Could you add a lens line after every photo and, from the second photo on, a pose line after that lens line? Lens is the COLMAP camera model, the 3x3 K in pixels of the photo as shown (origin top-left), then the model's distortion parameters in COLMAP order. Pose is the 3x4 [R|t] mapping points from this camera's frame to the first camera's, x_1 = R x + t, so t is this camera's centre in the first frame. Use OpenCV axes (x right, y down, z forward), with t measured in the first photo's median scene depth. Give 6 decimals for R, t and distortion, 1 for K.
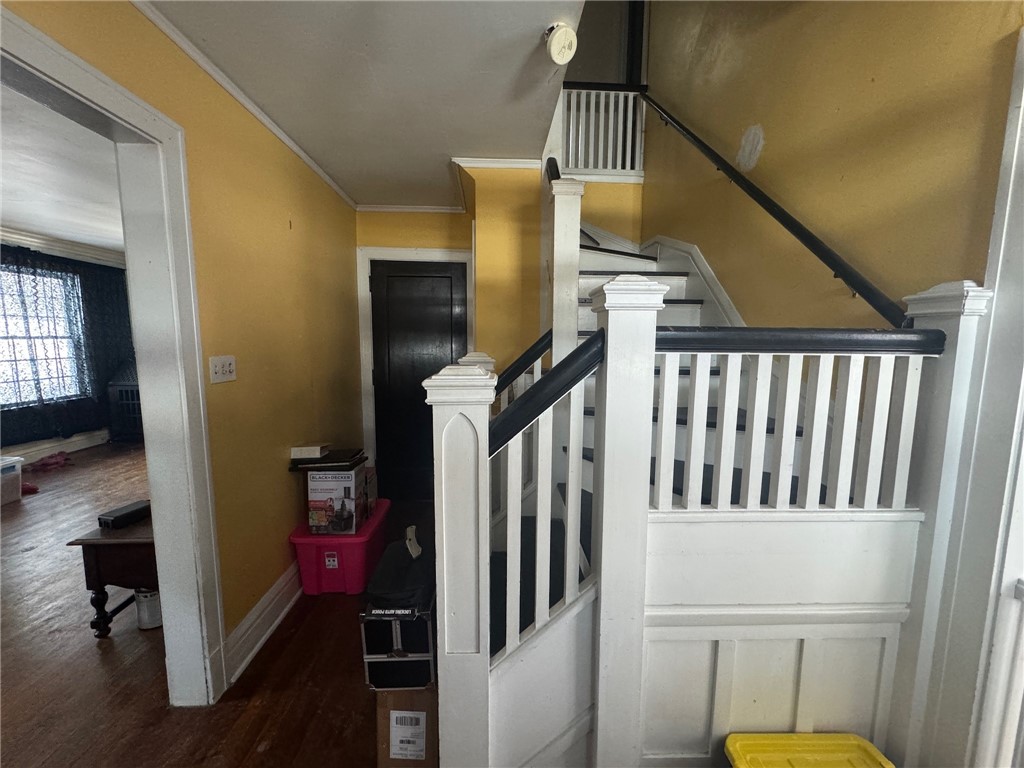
lens RADIAL K [[410.0, 0, 509.1], [0, 410.0, 385.3], [0, 0, 1]] dist [0.000431, 0.000149]
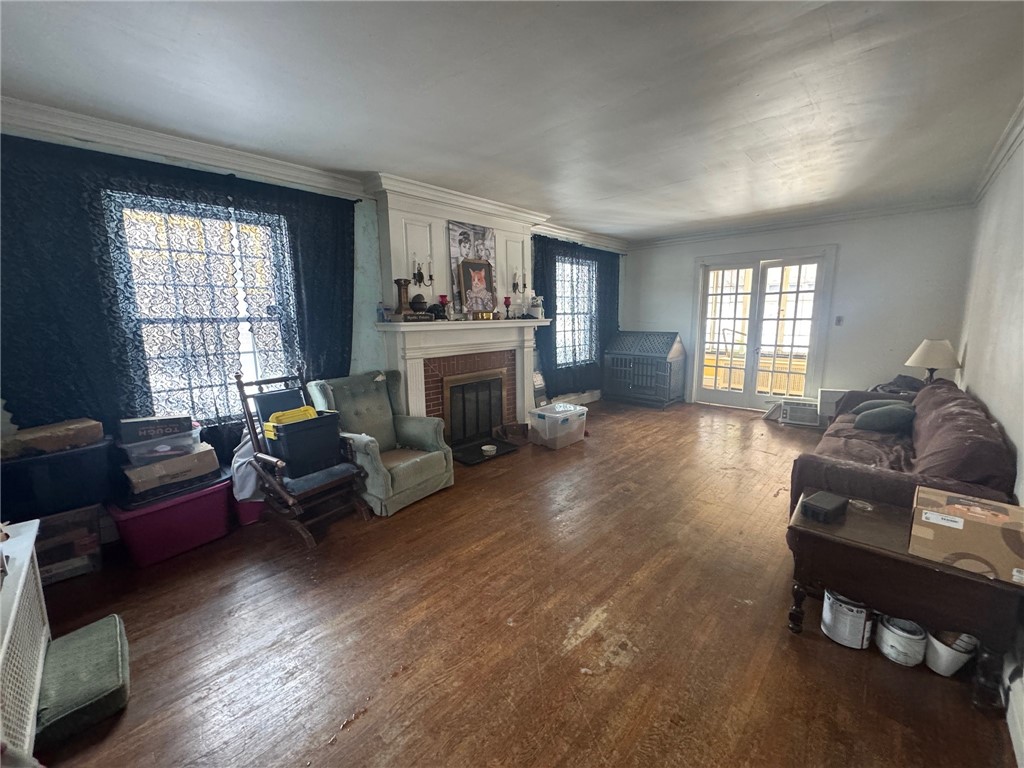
lens RADIAL K [[410.0, 0, 510.1], [0, 410.0, 380.0], [0, 0, 1]] dist [0.000431, 0.000149]
pose [[0.697047, 0.100437, -0.709957, -0.360143], [-0.066816, 0.994931, 0.075150, 0.008549], [0.713906, -0.004947, 0.700224, -0.047351]]
